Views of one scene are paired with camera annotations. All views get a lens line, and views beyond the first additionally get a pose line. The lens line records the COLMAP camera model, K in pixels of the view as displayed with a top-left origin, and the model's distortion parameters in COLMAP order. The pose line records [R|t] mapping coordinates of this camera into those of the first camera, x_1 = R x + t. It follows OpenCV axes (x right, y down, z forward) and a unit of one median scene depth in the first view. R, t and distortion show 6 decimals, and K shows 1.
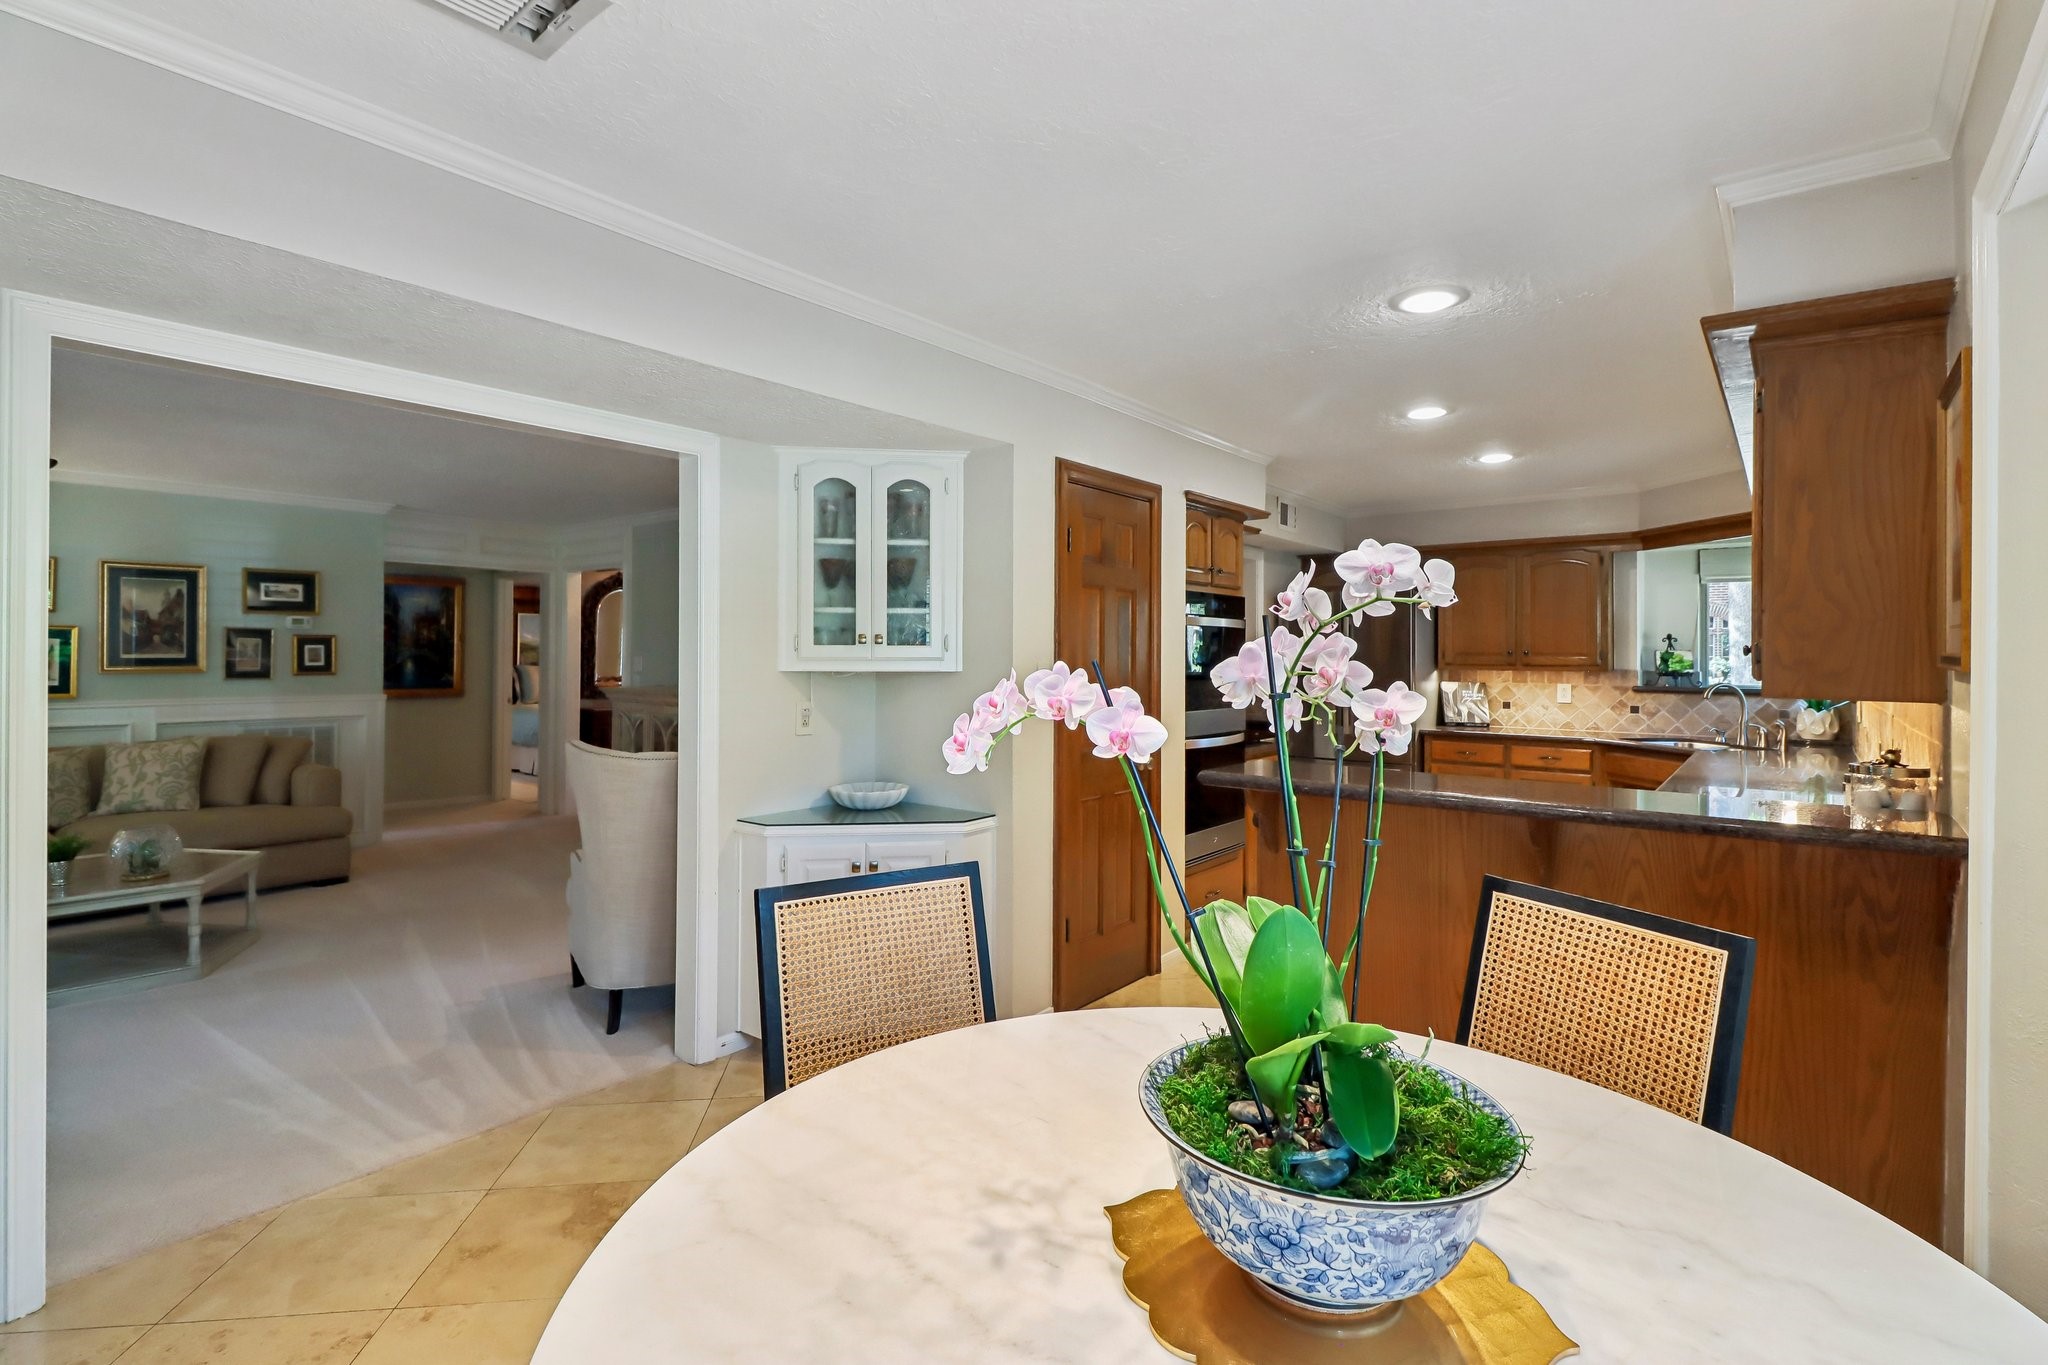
lens RADIAL K [[959.7, 0, 1029.2], [0, 959.7, 656.9], [0, 0, 1]] dist [0.014728, -0.011245]
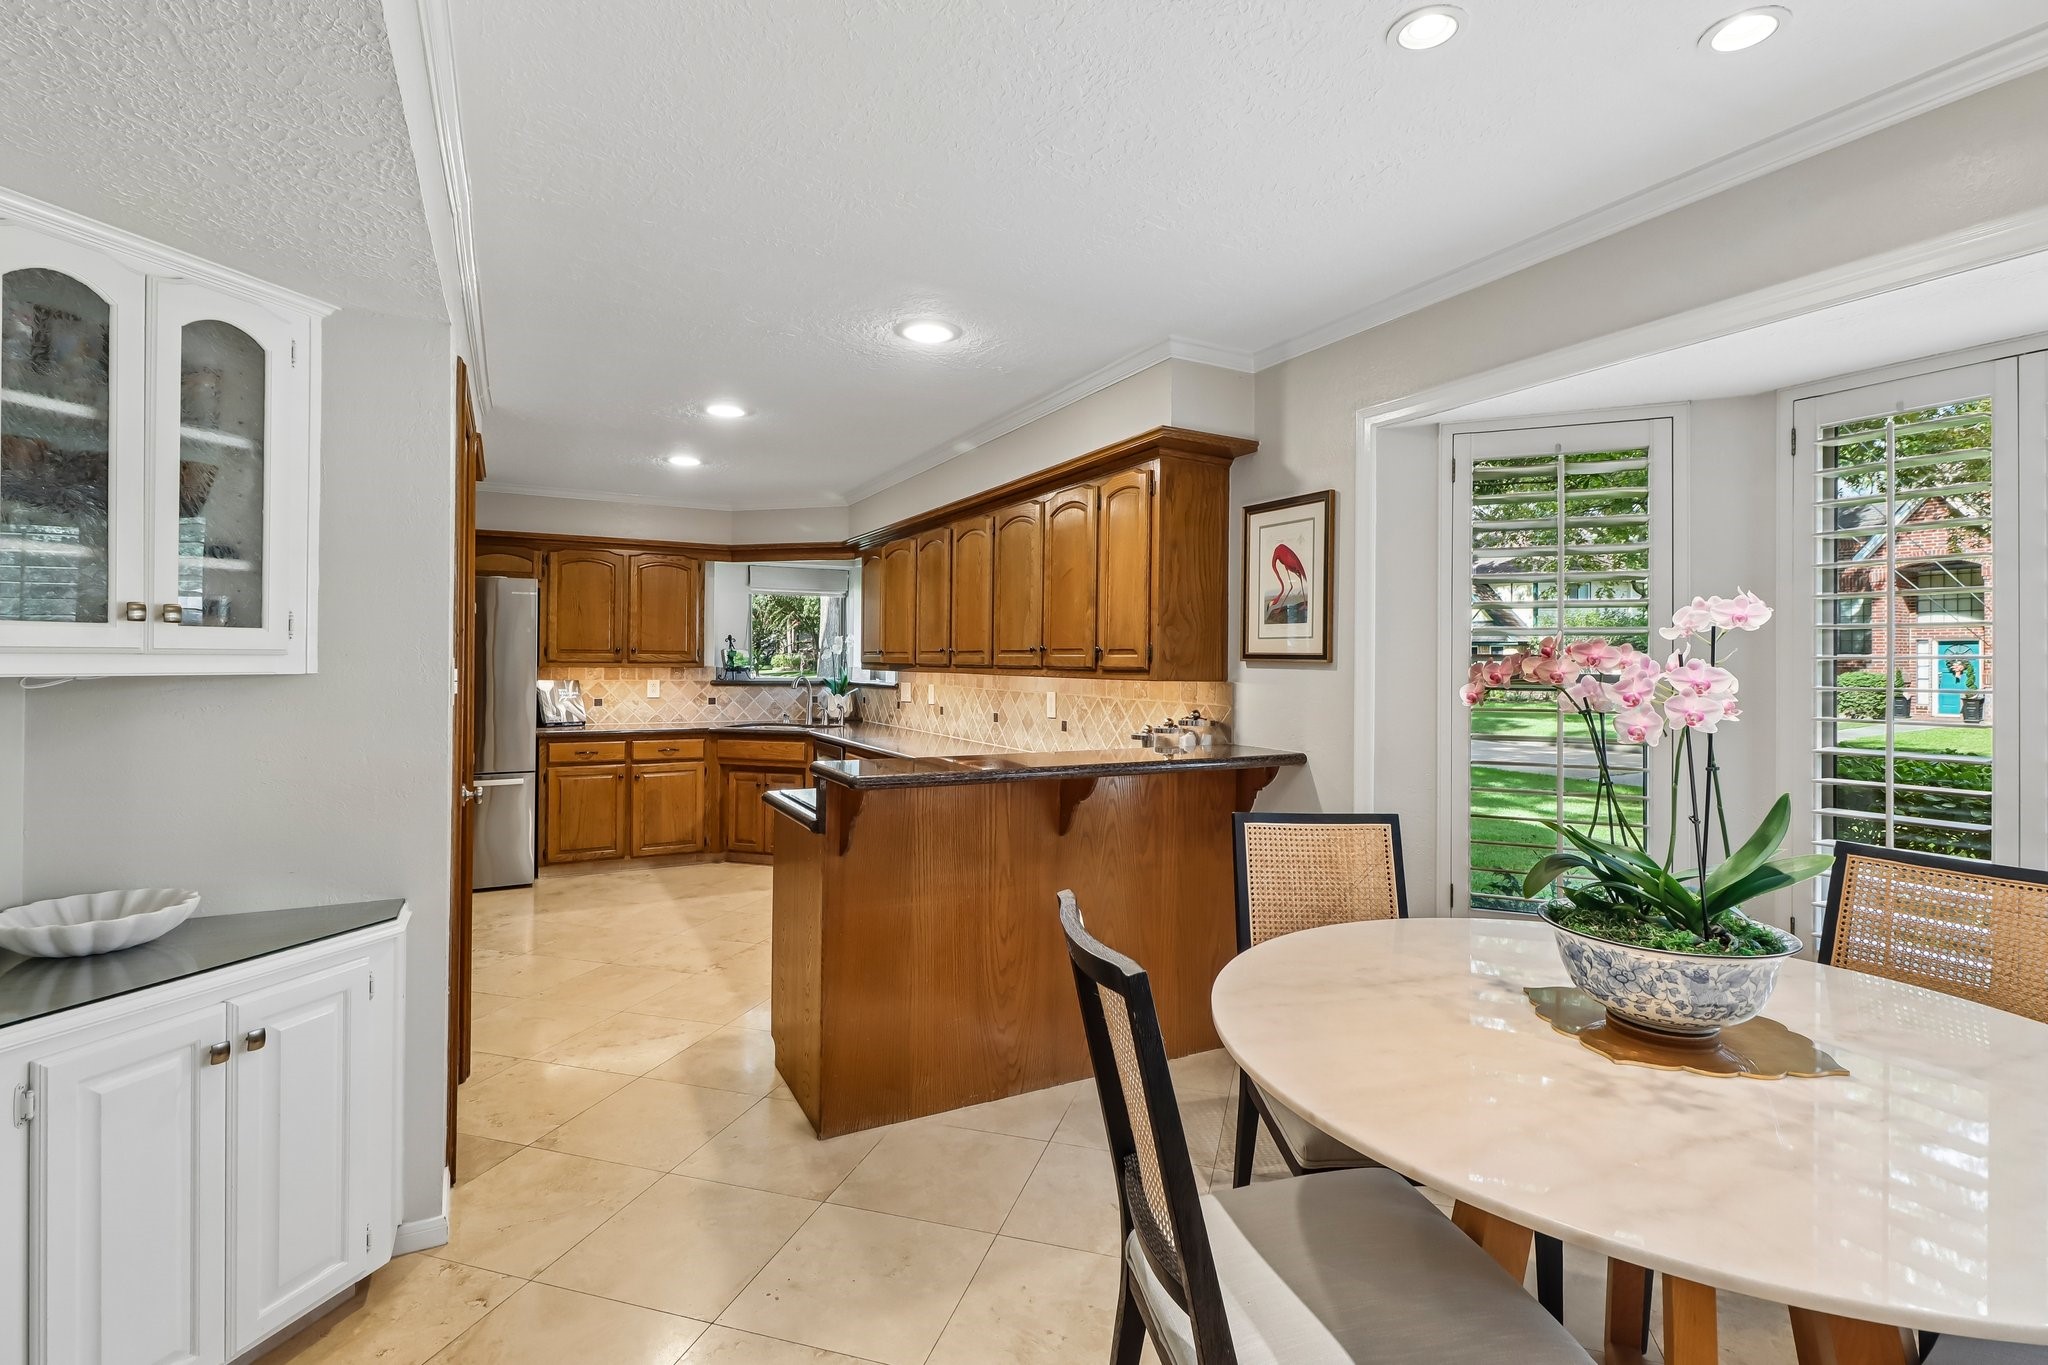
lens RADIAL K [[959.7, 0, 1020.8], [0, 959.7, 658.0], [0, 0, 1]] dist [0.014728, -0.011245]
pose [[0.404173, 0.000453, 0.914683, -0.258244], [-0.002823, 0.999996, 0.000753, 0.002327], [-0.914678, -0.002887, 0.404172, 0.211513]]
